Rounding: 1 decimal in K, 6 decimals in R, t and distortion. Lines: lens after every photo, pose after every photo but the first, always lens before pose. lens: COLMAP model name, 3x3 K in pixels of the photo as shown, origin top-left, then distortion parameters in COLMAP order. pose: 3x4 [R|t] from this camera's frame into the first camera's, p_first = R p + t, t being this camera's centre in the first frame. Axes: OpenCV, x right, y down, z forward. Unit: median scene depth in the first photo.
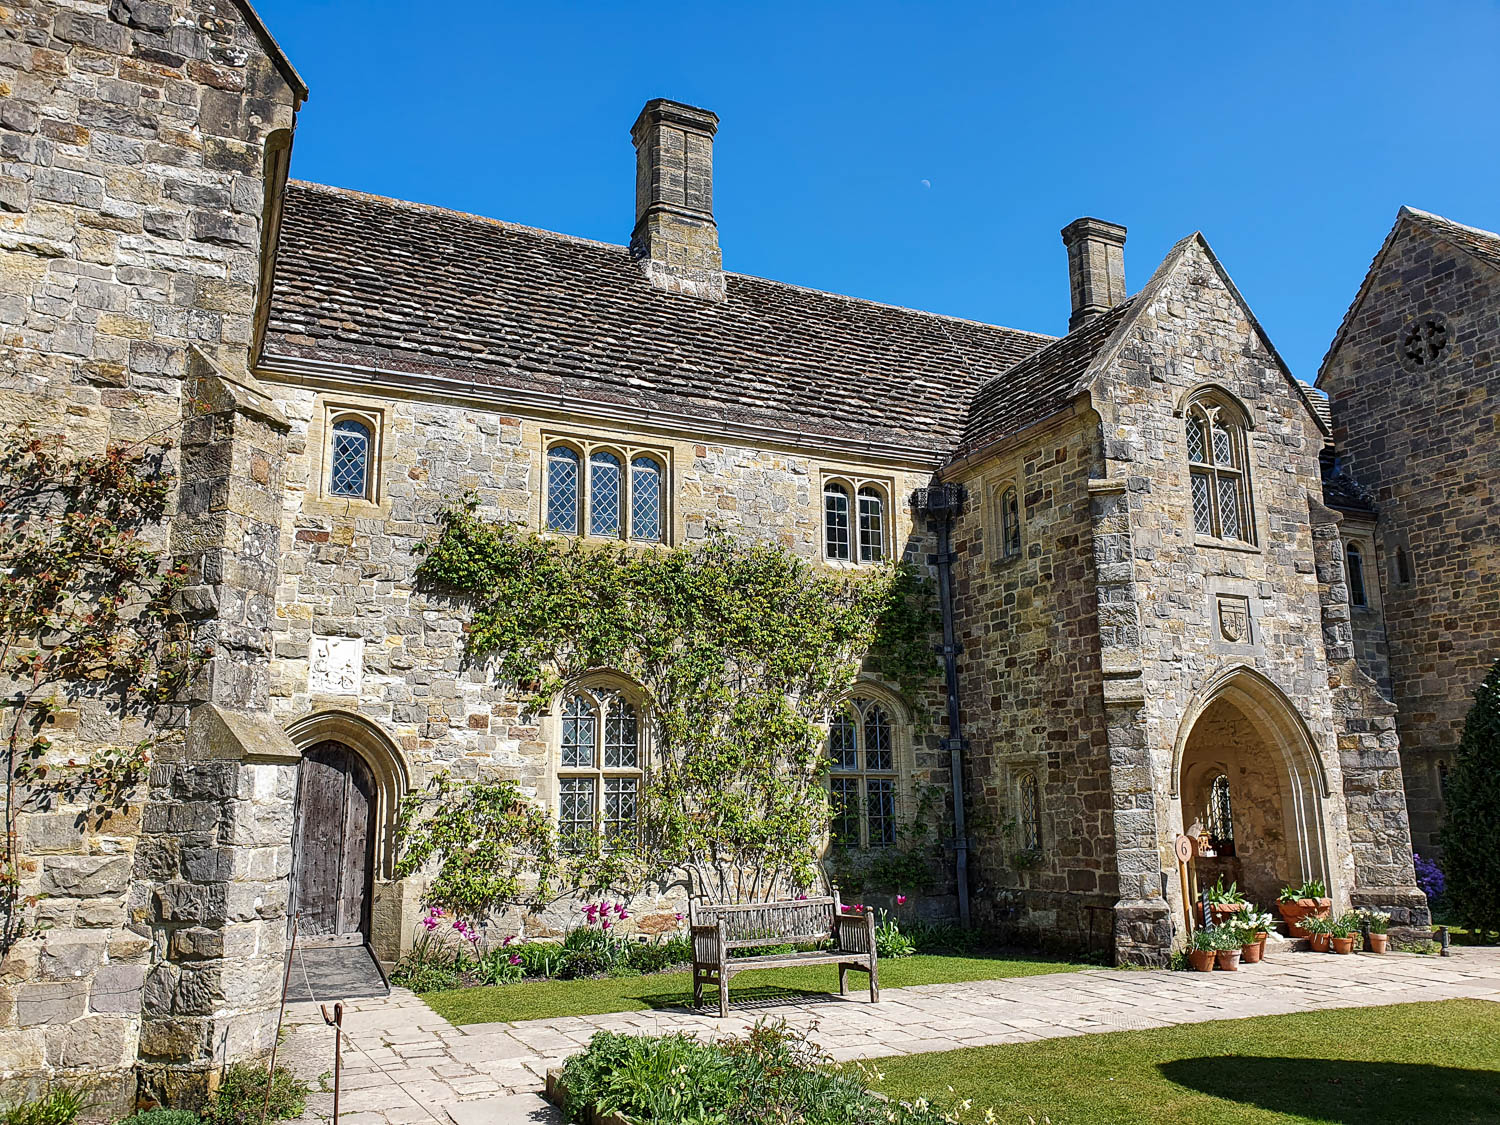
lens RADIAL K [[1155.7, 0, 748.1], [0, 1155.7, 564.6], [0, 0, 1]] dist [-0.009651, -0.001072]
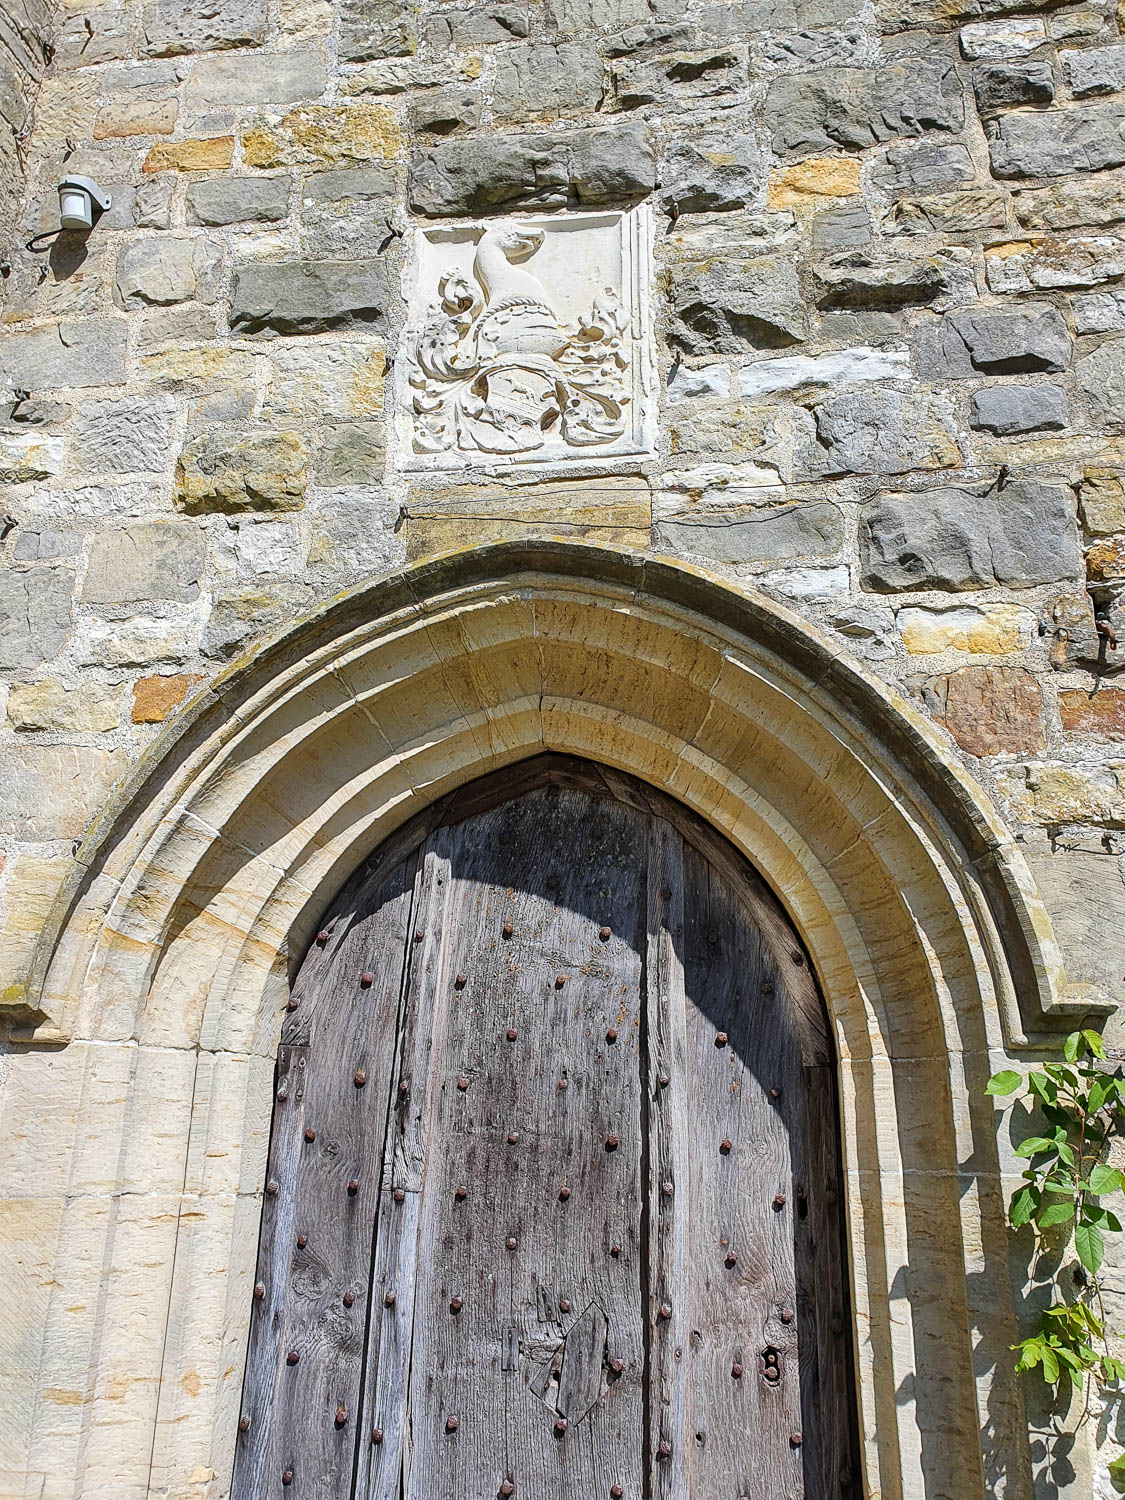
lens RADIAL K [[1155.7, 0, 564.9], [0, 1155.7, 750.5], [0, 0, 1]] dist [-0.009651, -0.001072]
pose [[0.837129, -0.157136, -0.523950, -0.263500], [0.090799, 0.984480, -0.150180, 0.178989], [0.539417, 0.078146, 0.838405, 0.847293]]
